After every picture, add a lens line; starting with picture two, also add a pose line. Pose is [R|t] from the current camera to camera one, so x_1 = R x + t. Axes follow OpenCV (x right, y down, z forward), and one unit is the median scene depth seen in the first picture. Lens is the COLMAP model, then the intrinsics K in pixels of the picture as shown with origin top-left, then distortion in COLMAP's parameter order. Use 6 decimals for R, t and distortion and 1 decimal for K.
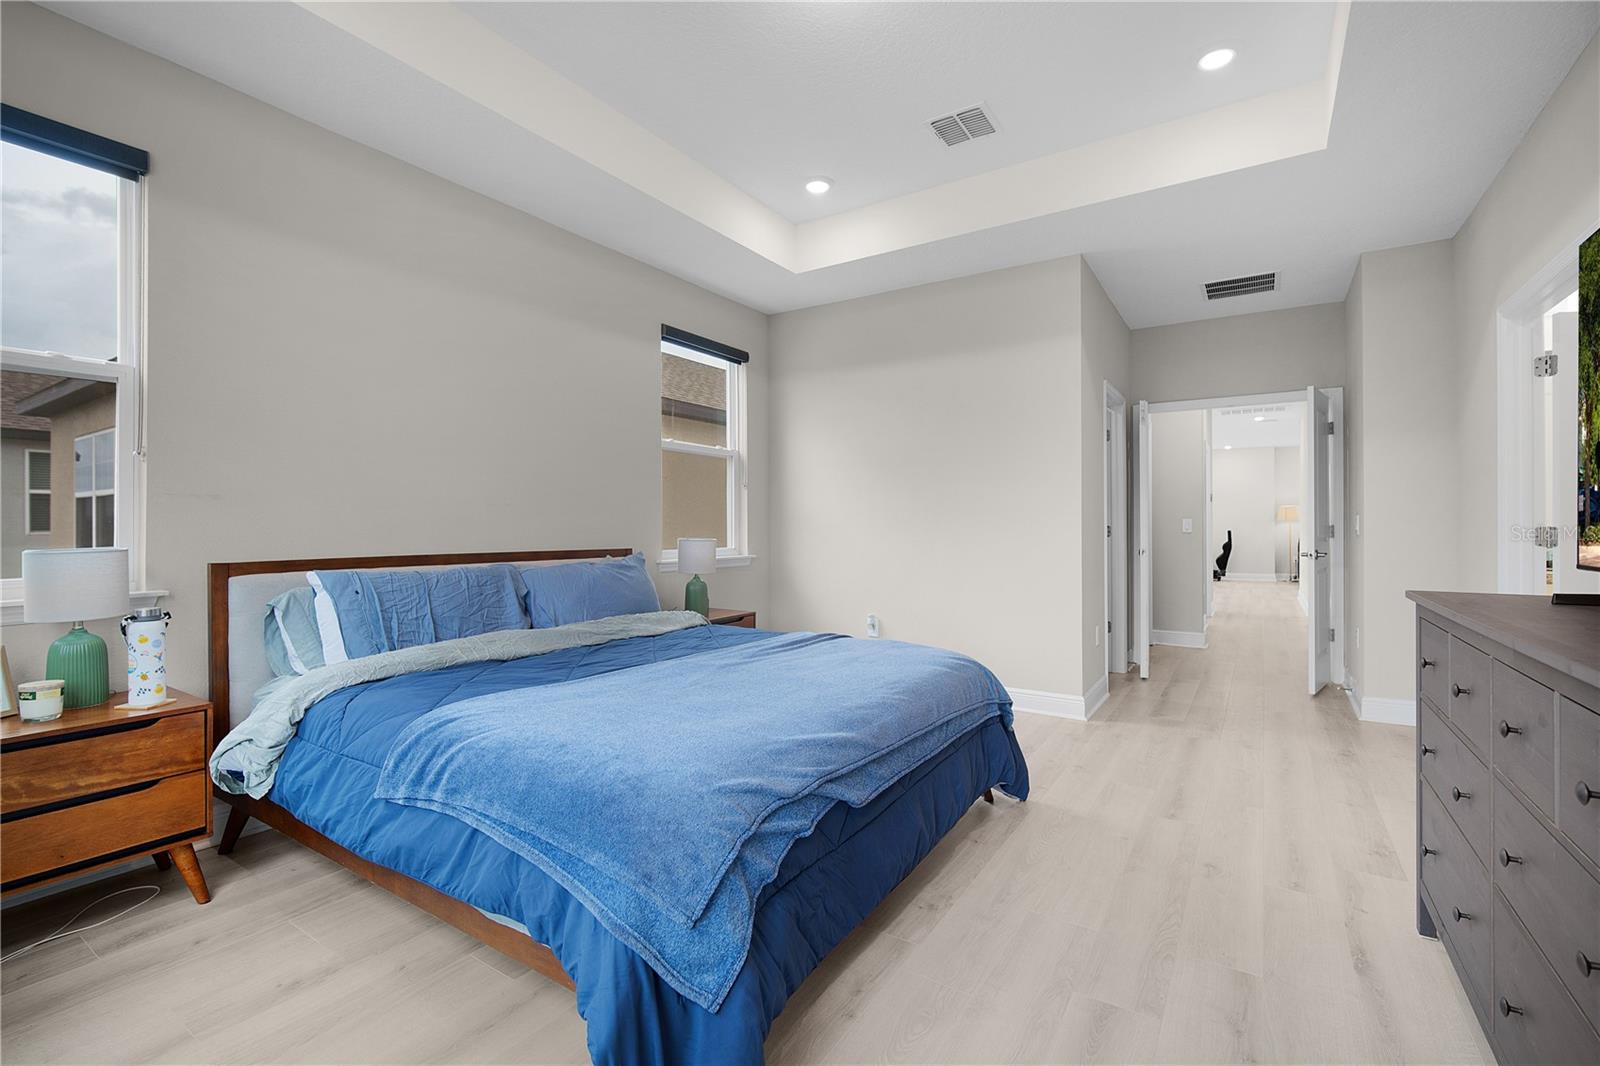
lens RADIAL K [[710.5, 0, 792.6], [0, 710.5, 525.0], [0, 0, 1]] dist [-0.002770, -0.000147]
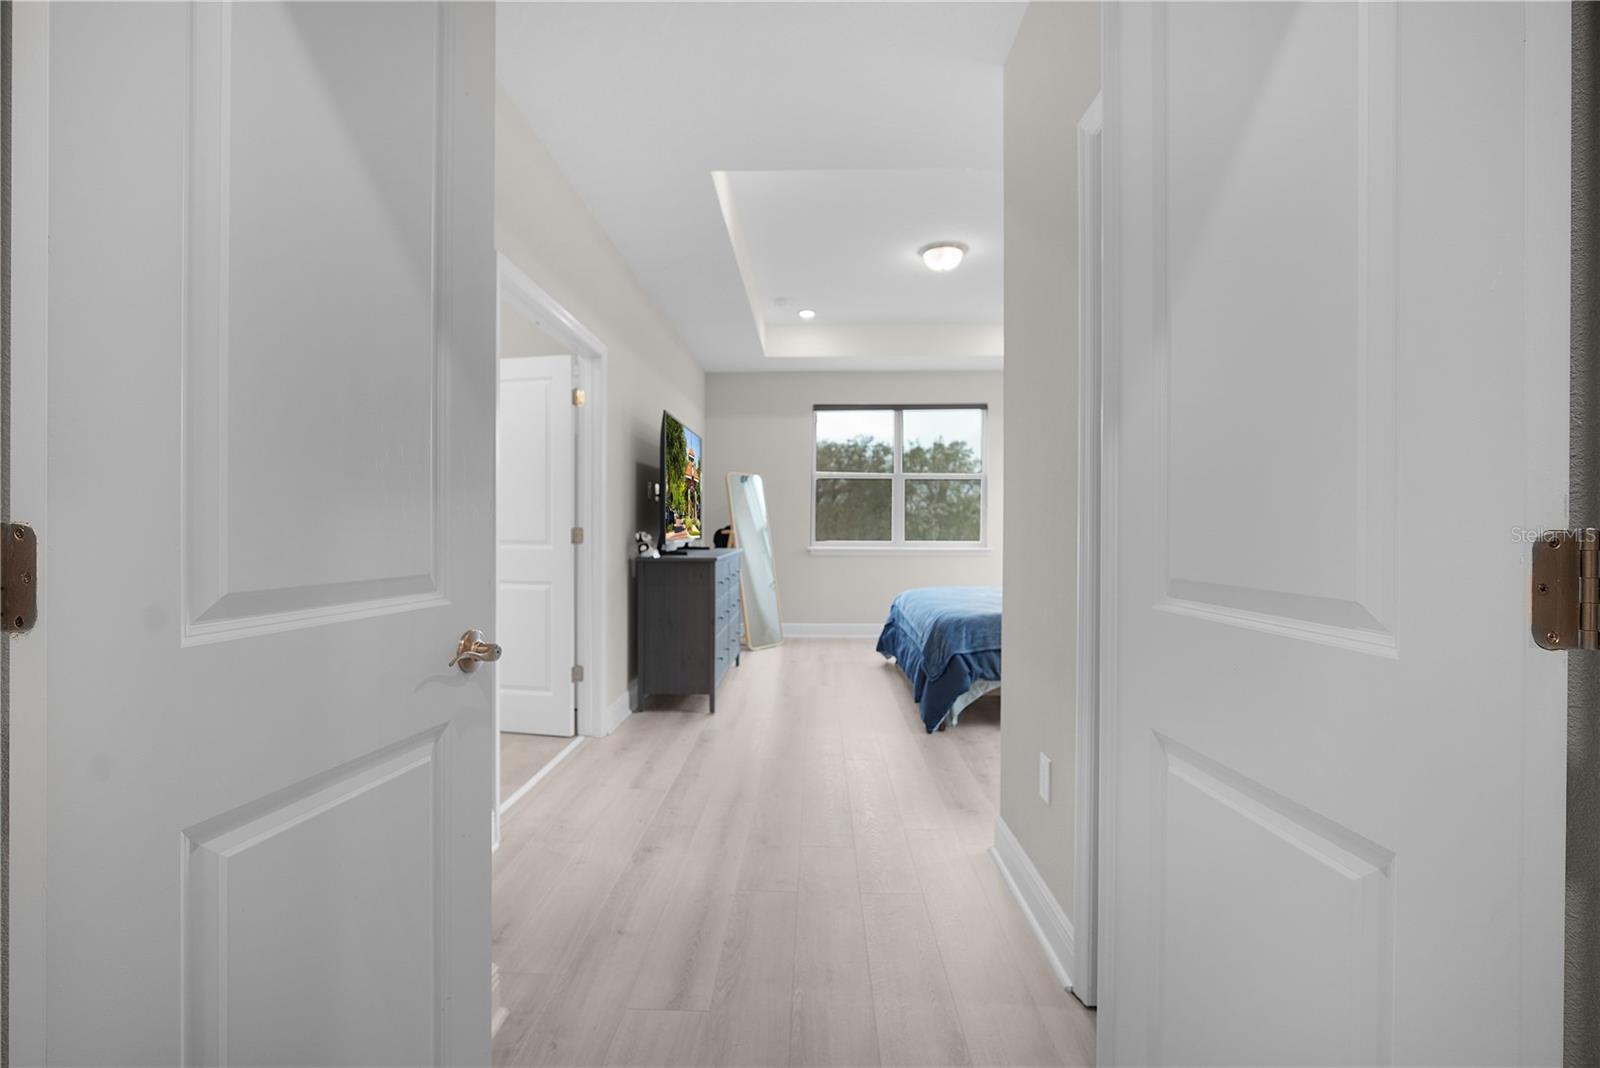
lens RADIAL K [[710.5, 0, 792.6], [0, 710.5, 526.0], [0, 0, 1]] dist [-0.002770, -0.000147]
pose [[-0.849068, -0.004109, -0.528268, 1.377979], [-0.003840, 0.999991, -0.001605, 0.002998], [0.528270, 0.000666, -0.849076, 2.236872]]
